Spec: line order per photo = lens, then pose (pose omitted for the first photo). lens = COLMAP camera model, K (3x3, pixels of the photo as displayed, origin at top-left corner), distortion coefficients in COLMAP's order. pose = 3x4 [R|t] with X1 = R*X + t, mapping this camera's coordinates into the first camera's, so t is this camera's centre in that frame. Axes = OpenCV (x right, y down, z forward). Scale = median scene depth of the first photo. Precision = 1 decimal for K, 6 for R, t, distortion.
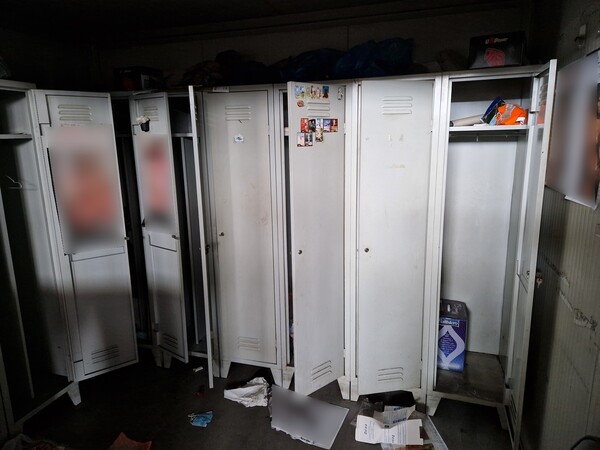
lens RADIAL K [[400.8, 0, 300.0], [0, 400.8, 225.0], [0, 0, 1]] dist [0.091244, -0.089301]
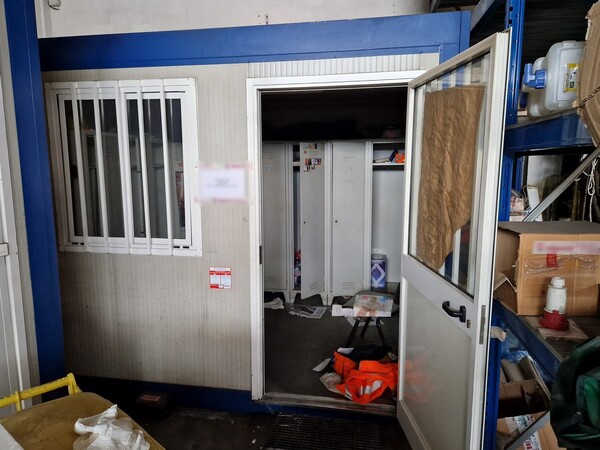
lens RADIAL K [[400.8, 0, 300.0], [0, 400.8, 225.0], [0, 0, 1]] dist [0.091244, -0.089301]
pose [[0.990625, -0.008318, 0.136357, -0.293787], [0.017790, 0.997500, -0.068390, 0.213800], [-0.135448, 0.070175, 0.988296, -0.990150]]
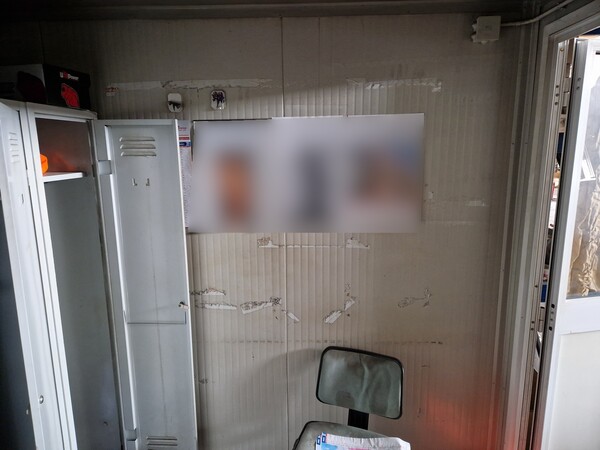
lens RADIAL K [[400.8, 0, 300.0], [0, 400.8, 225.0], [0, 0, 1]] dist [0.091244, -0.089301]
pose [[-0.285896, -0.163244, 0.944254, -0.416496], [0.215716, 0.949127, 0.229400, -0.213734], [-0.933665, 0.269275, -0.236138, 0.708206]]
